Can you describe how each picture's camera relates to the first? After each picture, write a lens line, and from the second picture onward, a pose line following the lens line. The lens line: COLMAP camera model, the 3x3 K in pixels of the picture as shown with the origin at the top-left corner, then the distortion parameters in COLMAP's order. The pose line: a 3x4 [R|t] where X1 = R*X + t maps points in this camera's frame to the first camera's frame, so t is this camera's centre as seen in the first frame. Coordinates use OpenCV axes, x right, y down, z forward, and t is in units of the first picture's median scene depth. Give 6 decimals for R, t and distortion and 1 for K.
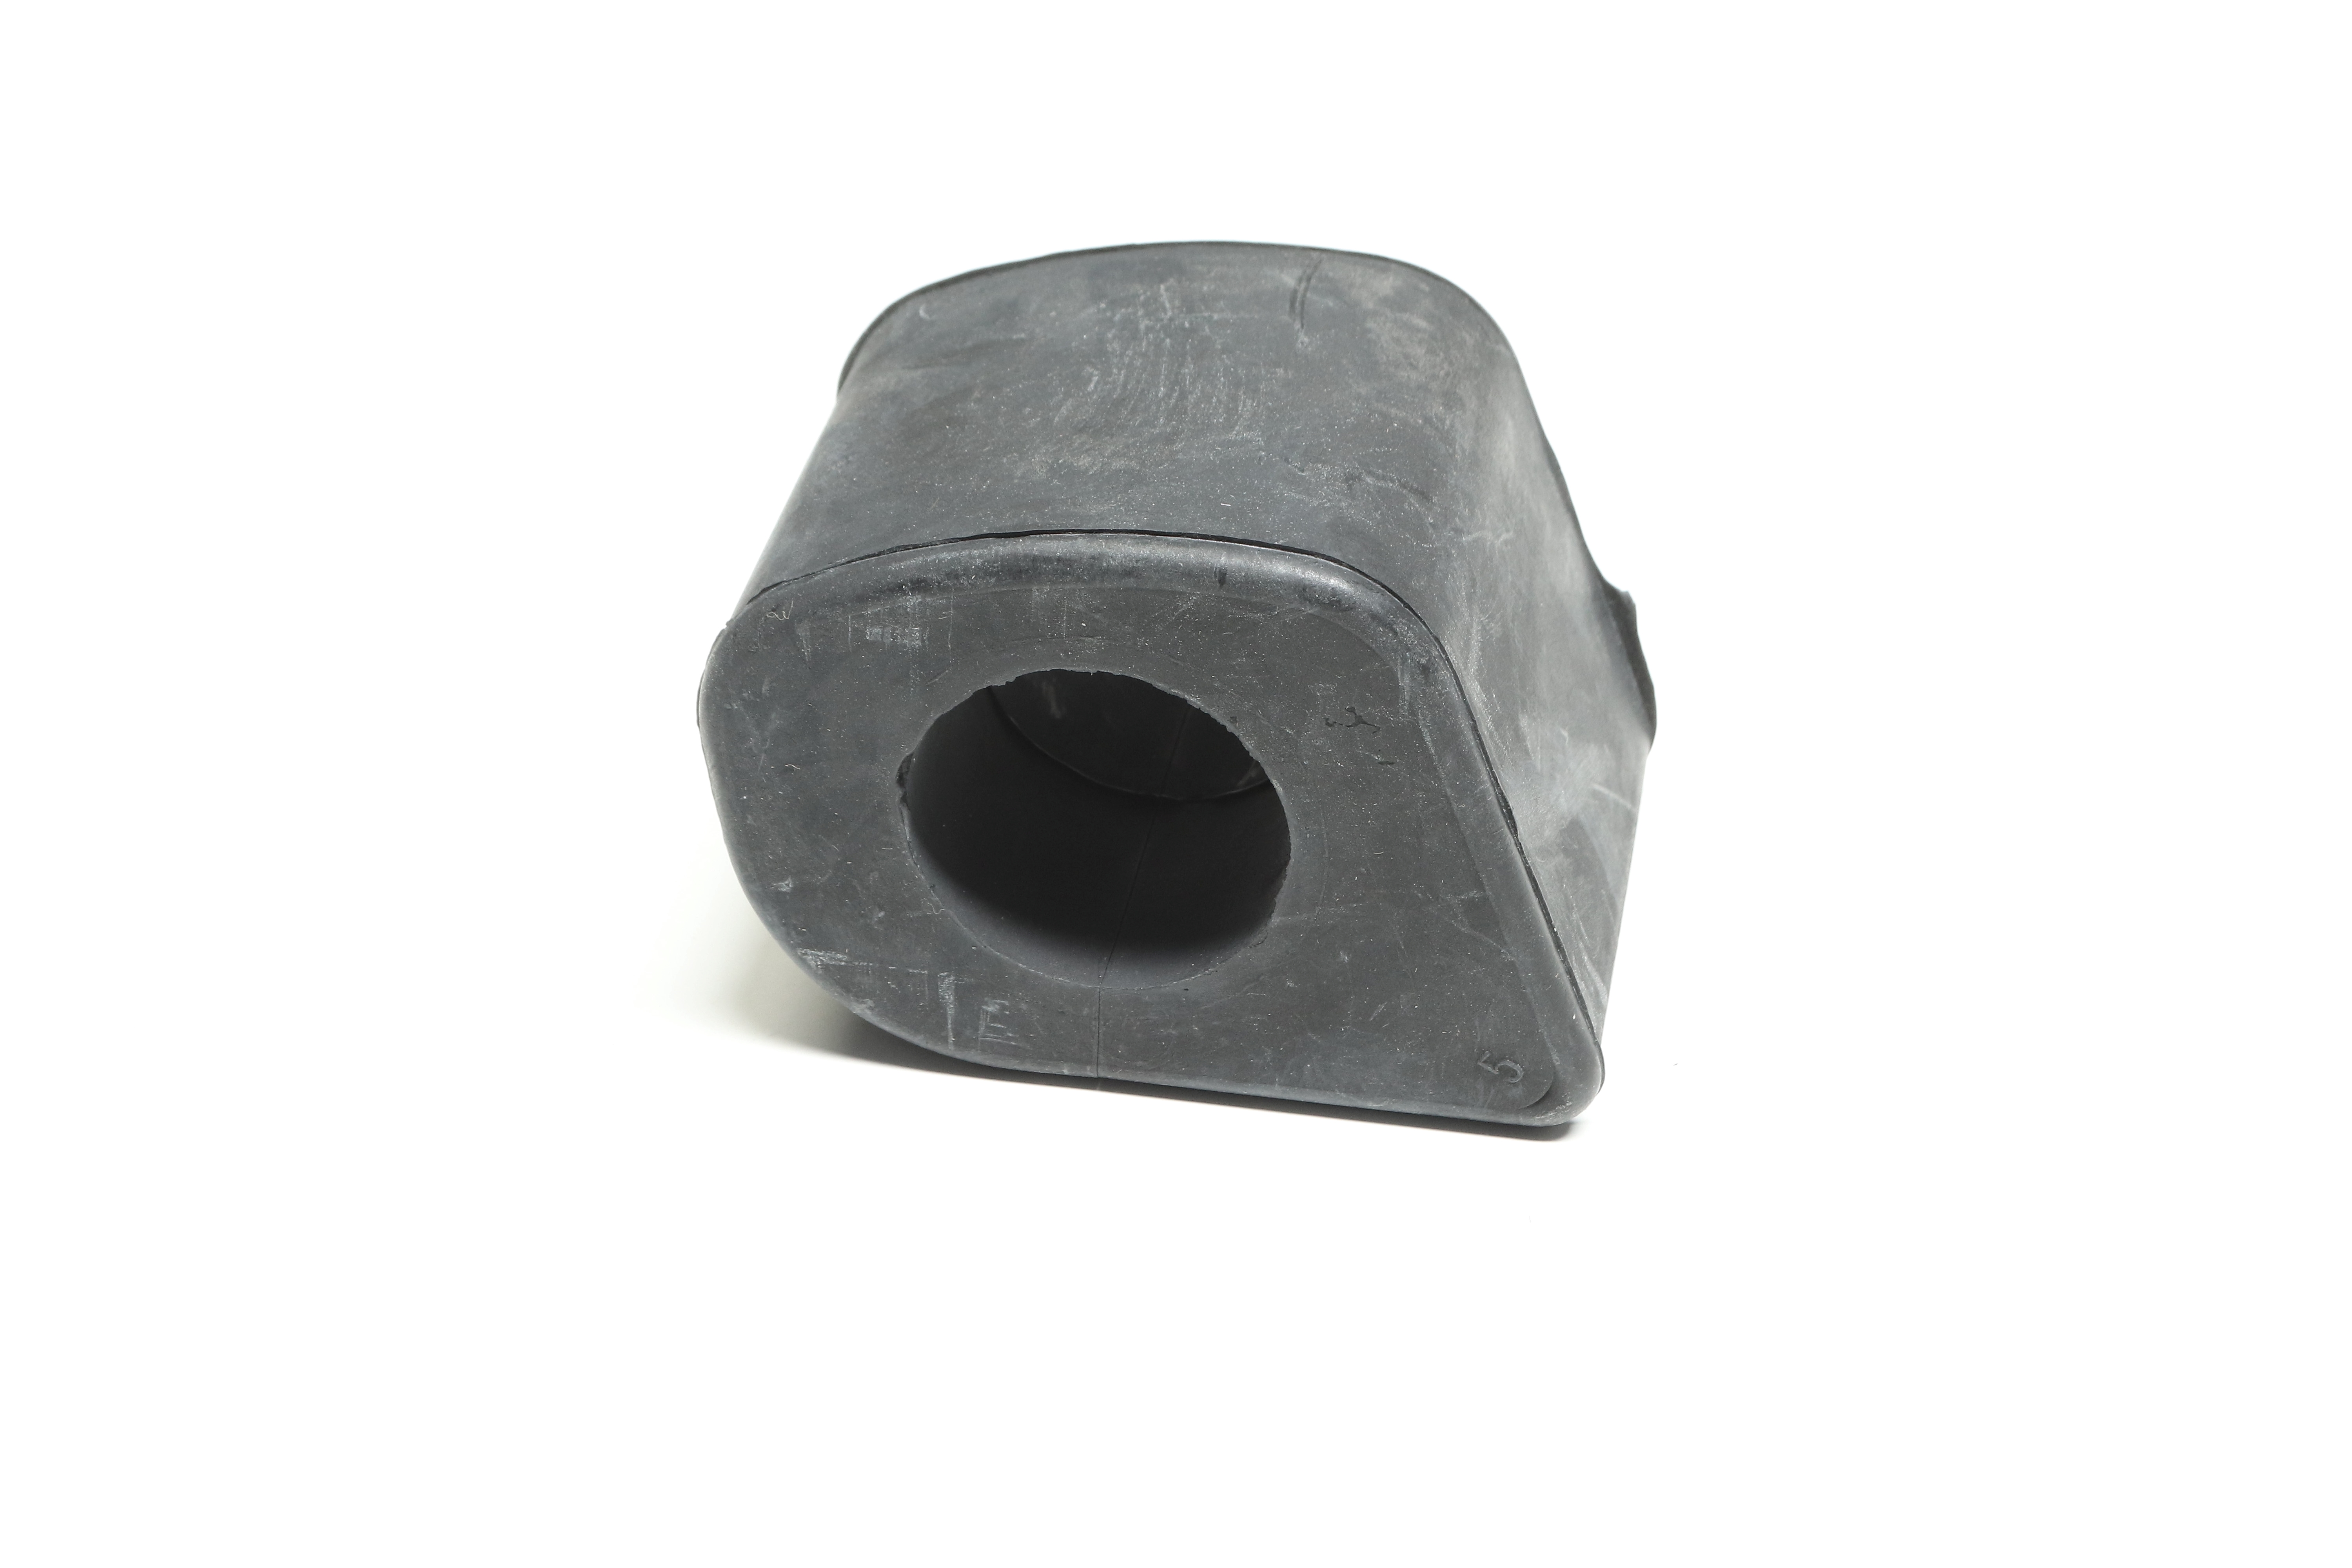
lens RADIAL K [[4084.6, 0, 1182.7], [0, 4084.6, 792.0], [0, 0, 1]] dist [-0.031516, 0.000000]
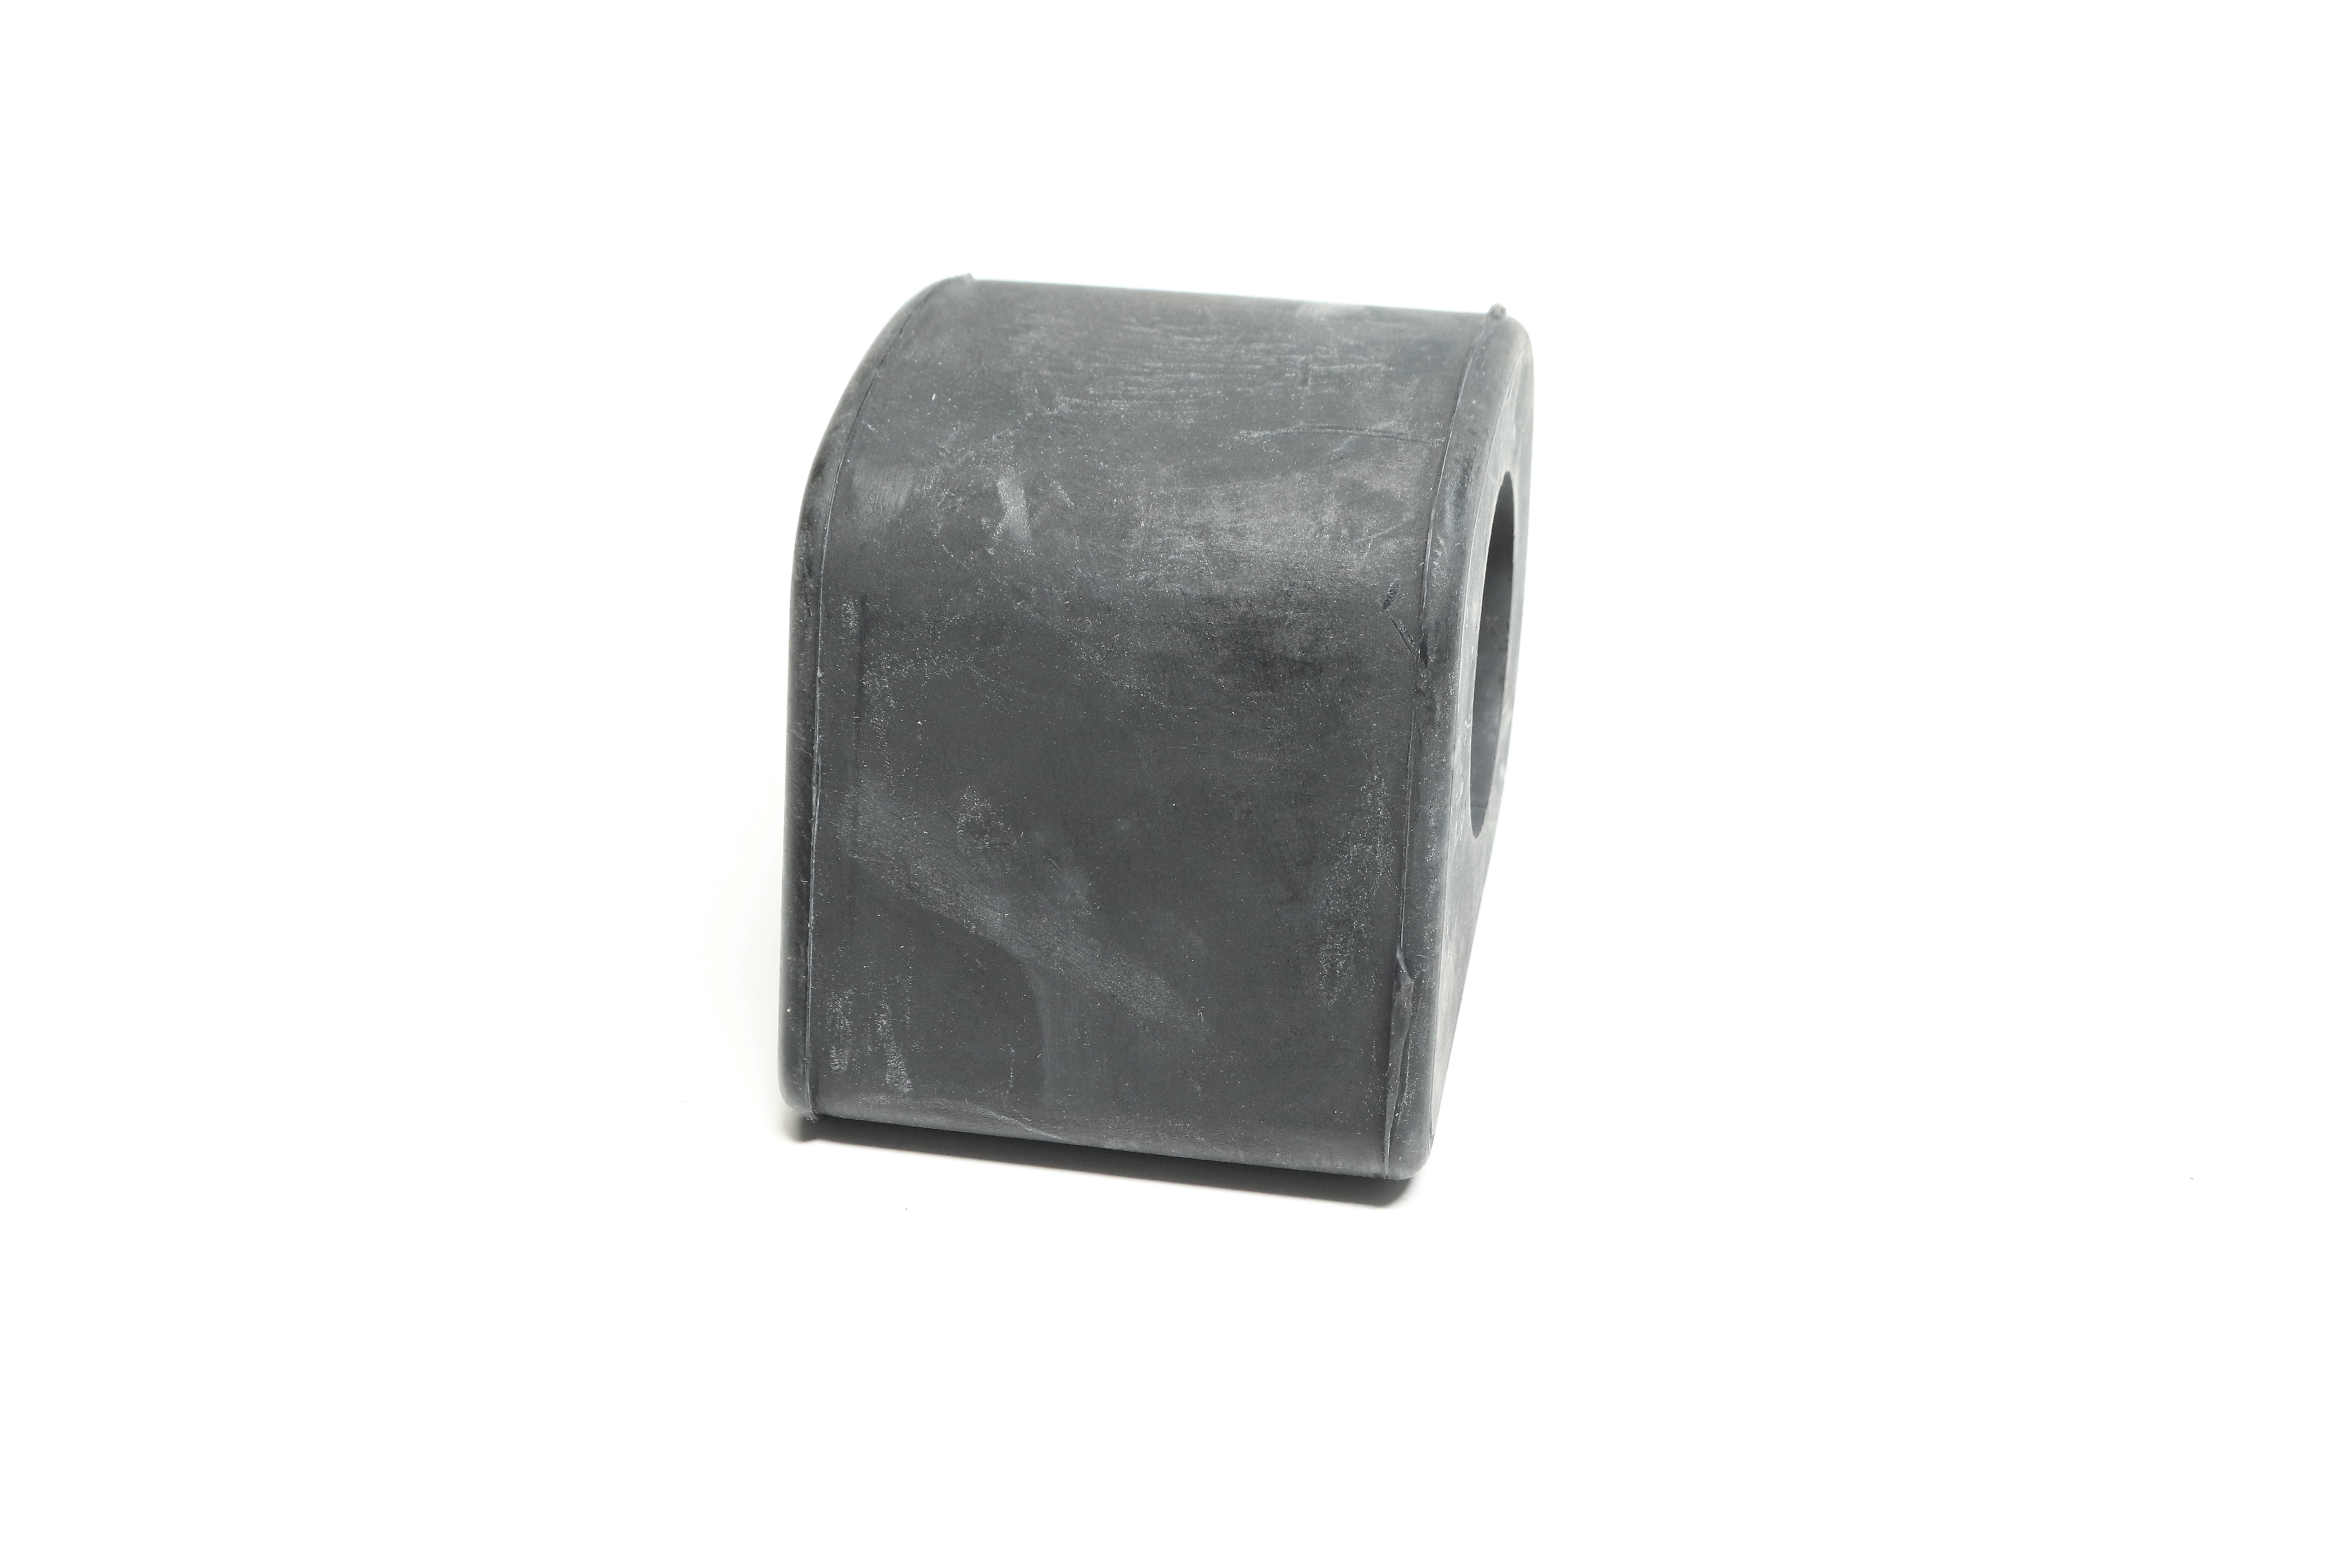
lens RADIAL K [[4084.6, 0, 1179.9], [0, 4084.6, 781.0], [0, 0, 1]] dist [-0.031516, 0.000000]
pose [[0.000456, 0.585076, -0.810978, 0.876905], [-0.567640, 0.667812, 0.481470, -0.520554], [0.823277, 0.460124, 0.332417, 0.717317]]
